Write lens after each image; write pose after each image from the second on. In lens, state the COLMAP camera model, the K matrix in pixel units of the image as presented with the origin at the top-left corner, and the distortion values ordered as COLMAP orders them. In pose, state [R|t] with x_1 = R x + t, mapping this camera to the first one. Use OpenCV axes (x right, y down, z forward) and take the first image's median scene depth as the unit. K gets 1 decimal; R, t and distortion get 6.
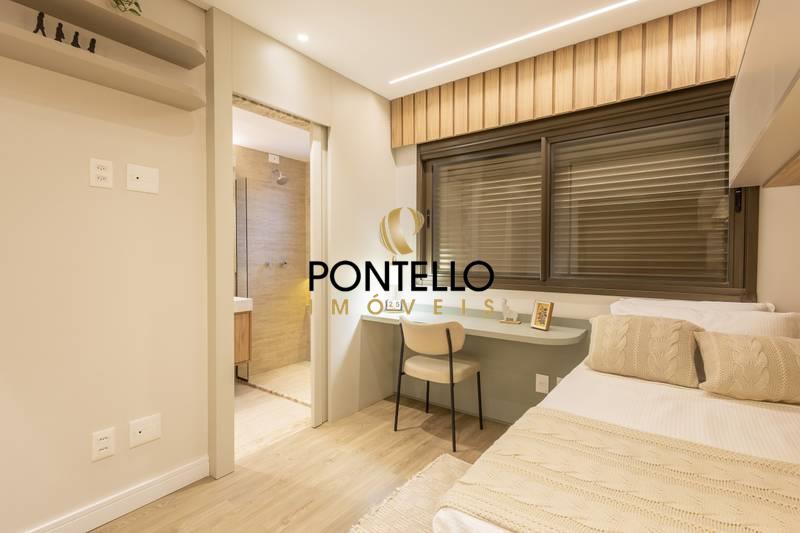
lens RADIAL K [[371.2, 0, 378.5], [0, 371.2, 258.7], [0, 0, 1]] dist [0.005070, -0.002865]
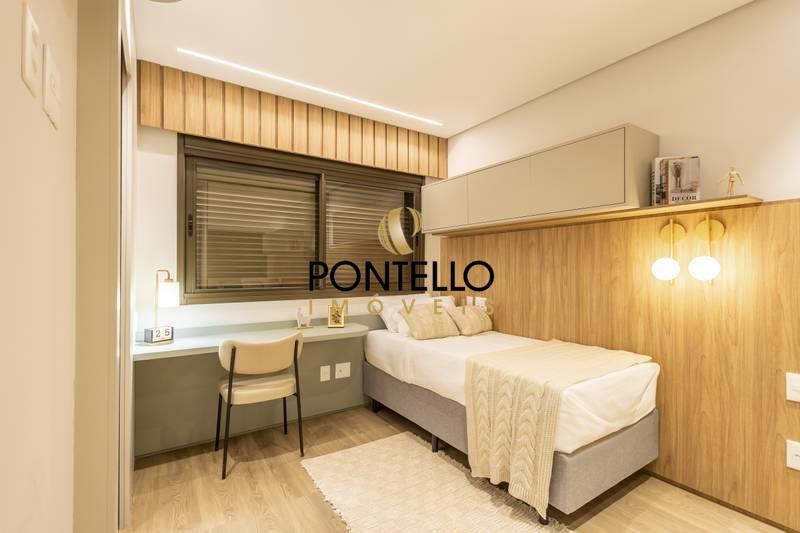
lens RADIAL K [[371.2, 0, 391.6], [0, 371.2, 267.9], [0, 0, 1]] dist [0.005070, -0.002865]
pose [[0.339005, 0.009630, 0.940735, -0.626190], [0.014984, 0.999765, -0.015634, 0.010208], [-0.940665, 0.019396, 0.338781, 0.361531]]
